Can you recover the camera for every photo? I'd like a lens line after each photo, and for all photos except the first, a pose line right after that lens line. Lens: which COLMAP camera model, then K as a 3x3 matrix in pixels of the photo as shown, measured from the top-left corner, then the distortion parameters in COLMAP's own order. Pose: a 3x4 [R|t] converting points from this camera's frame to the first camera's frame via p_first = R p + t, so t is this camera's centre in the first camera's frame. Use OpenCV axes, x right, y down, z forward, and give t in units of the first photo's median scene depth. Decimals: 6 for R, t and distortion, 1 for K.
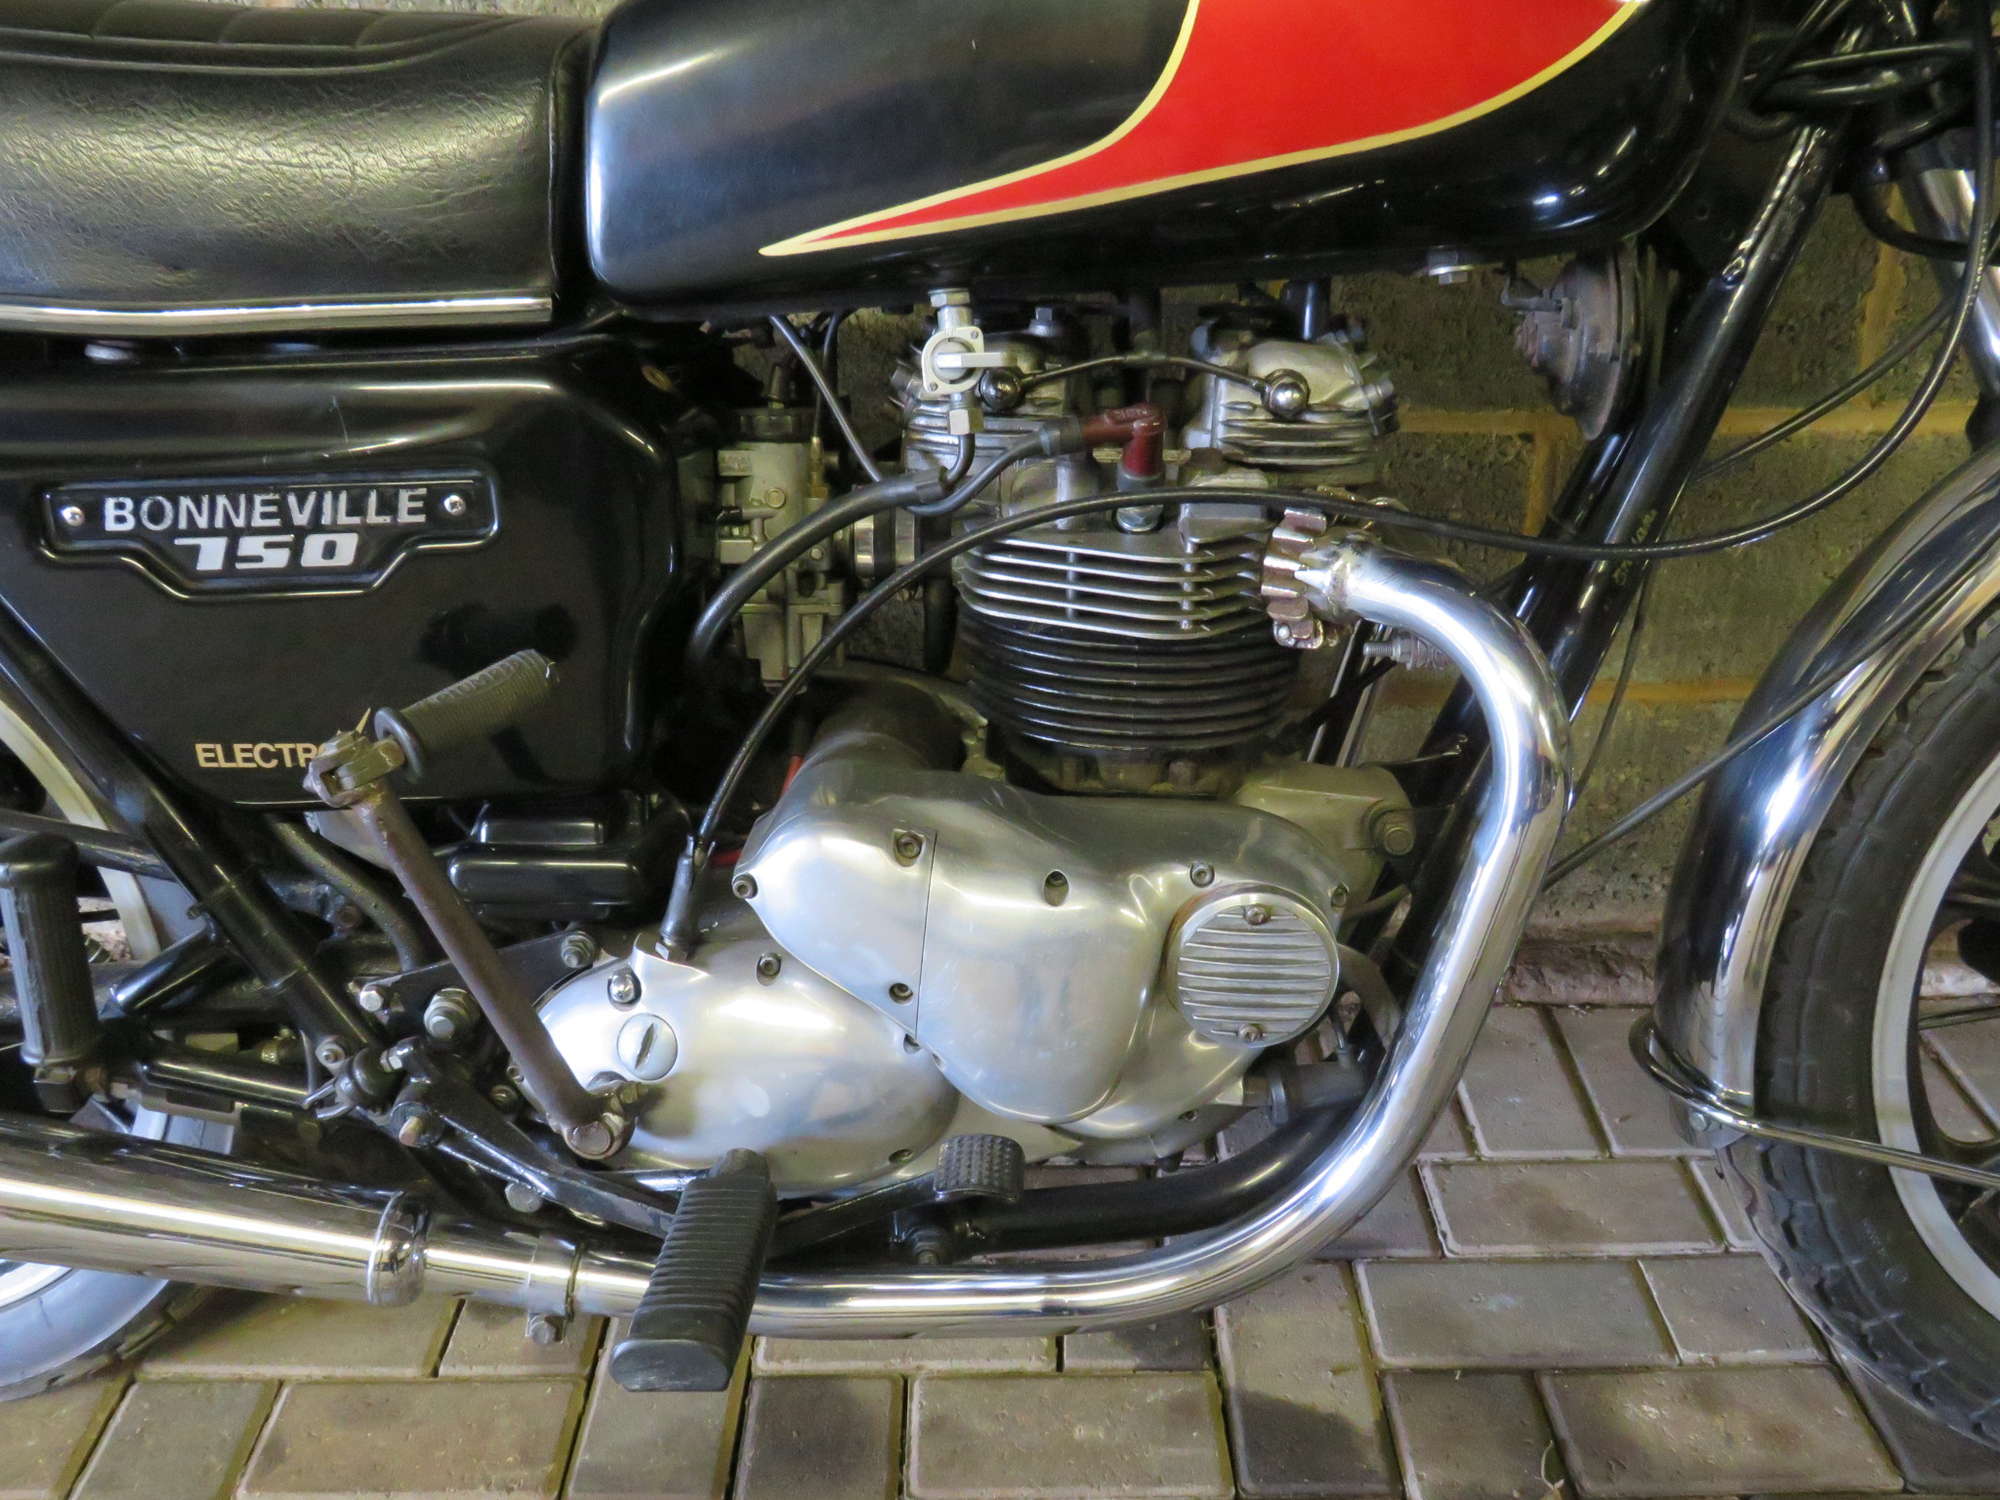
lens RADIAL K [[1638.2, 0, 1016.4], [0, 1638.2, 760.3], [0, 0, 1]] dist [-0.049239, 0.023201]
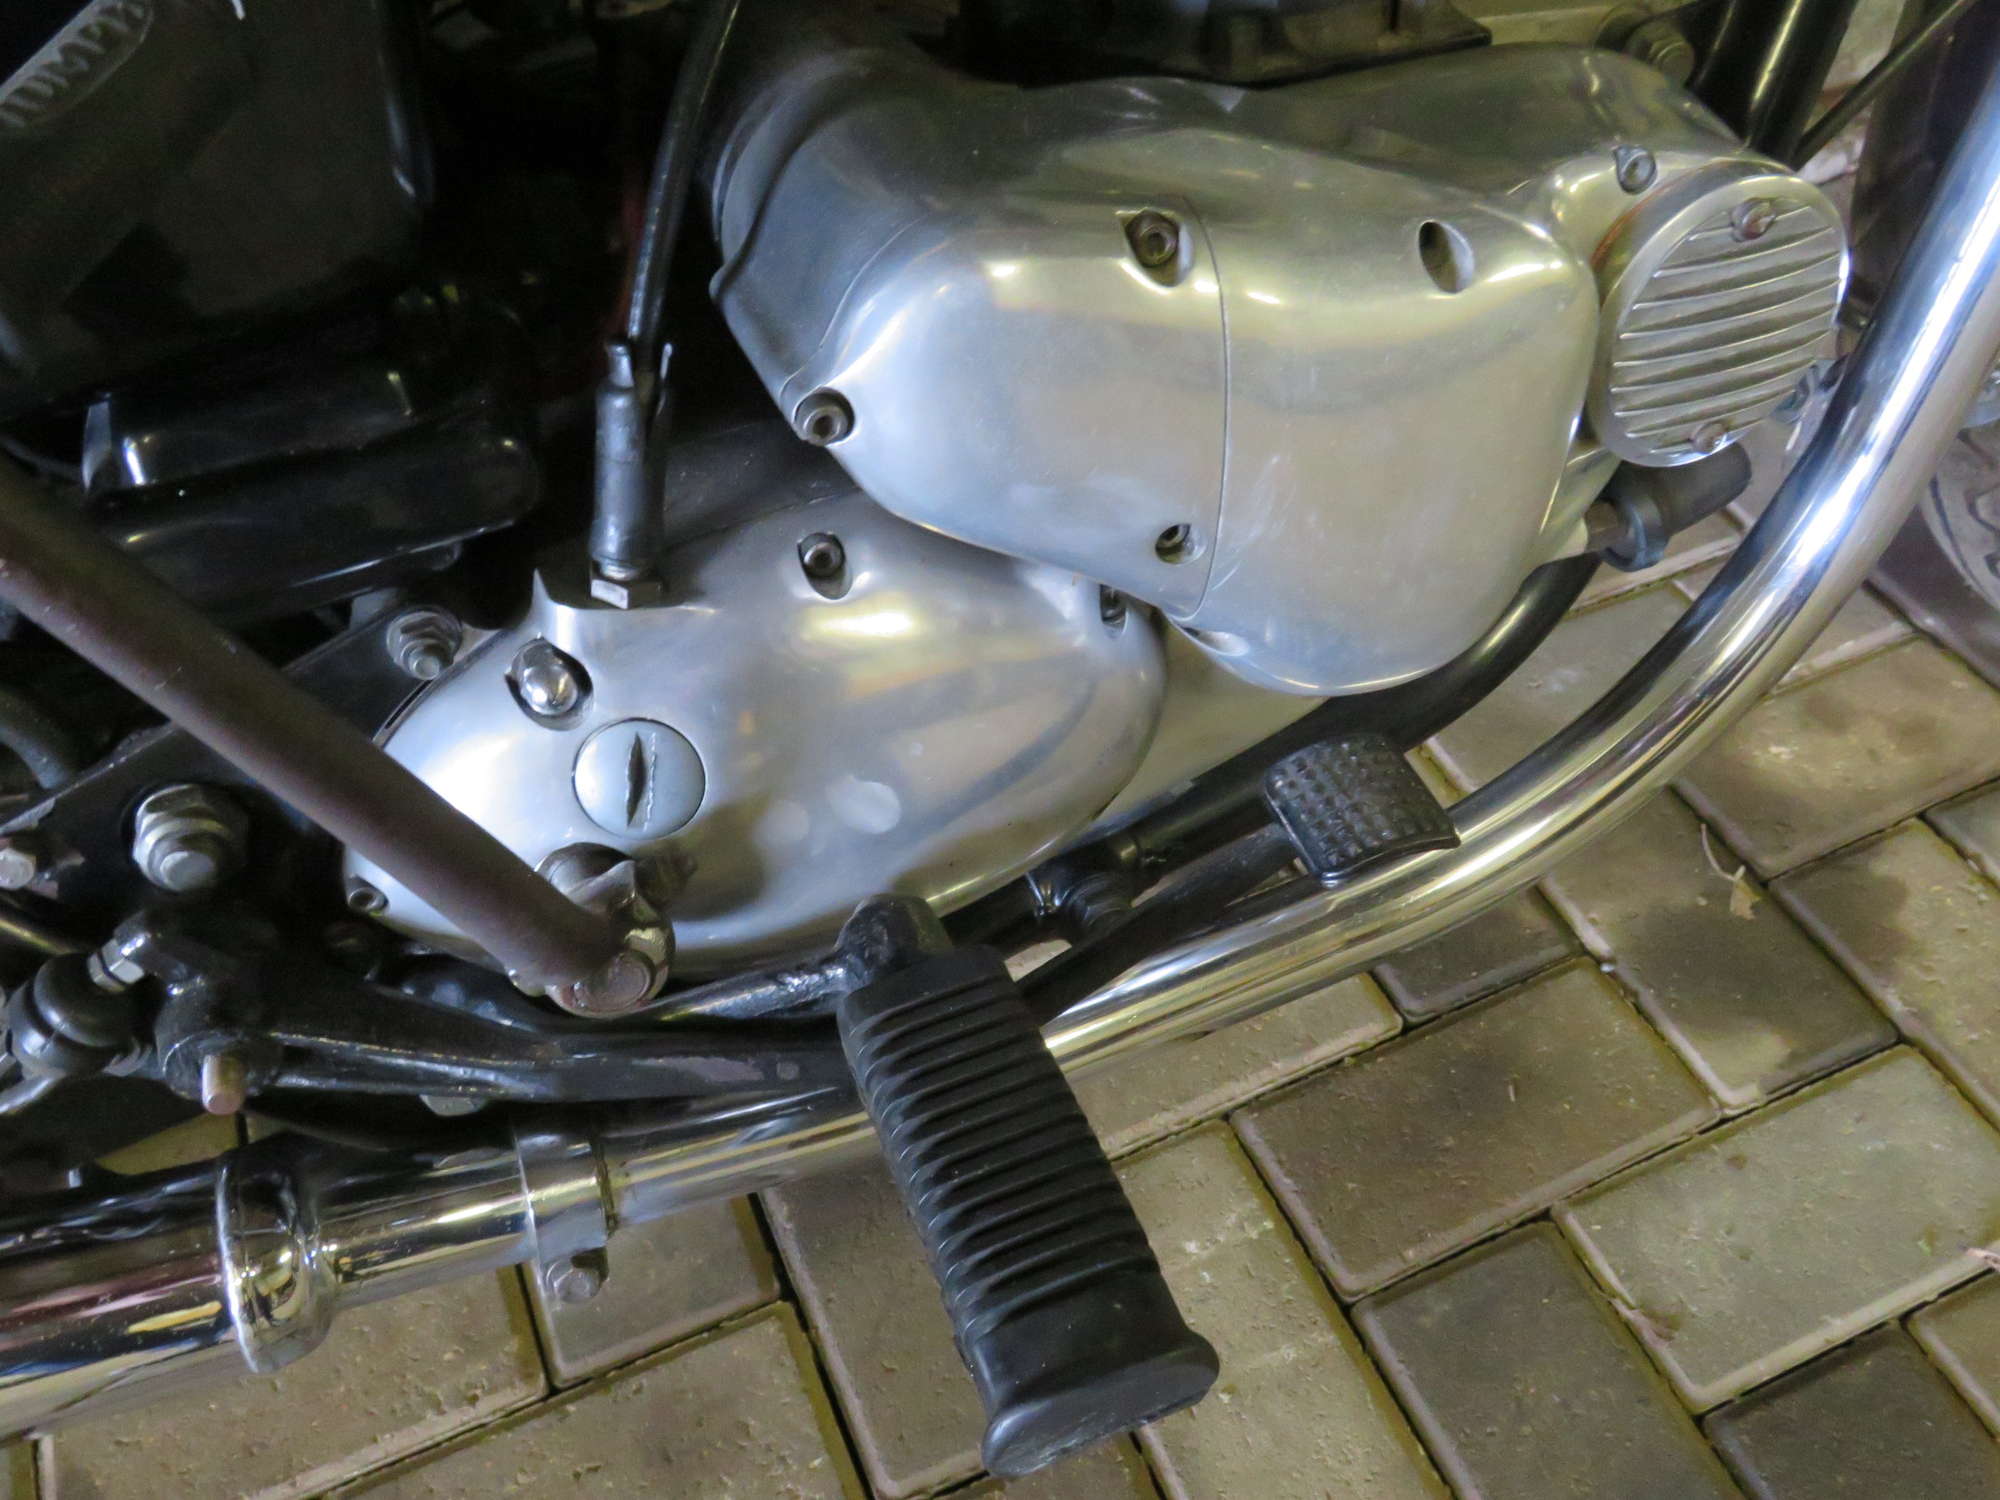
lens RADIAL K [[1638.2, 0, 993.9], [0, 1638.2, 738.8], [0, 0, 1]] dist [-0.049239, 0.023201]
pose [[0.919085, -0.312787, 0.239682, -0.237587], [0.211775, 0.904998, 0.368958, -0.000615], [-0.332317, -0.288345, 0.898010, 0.498192]]
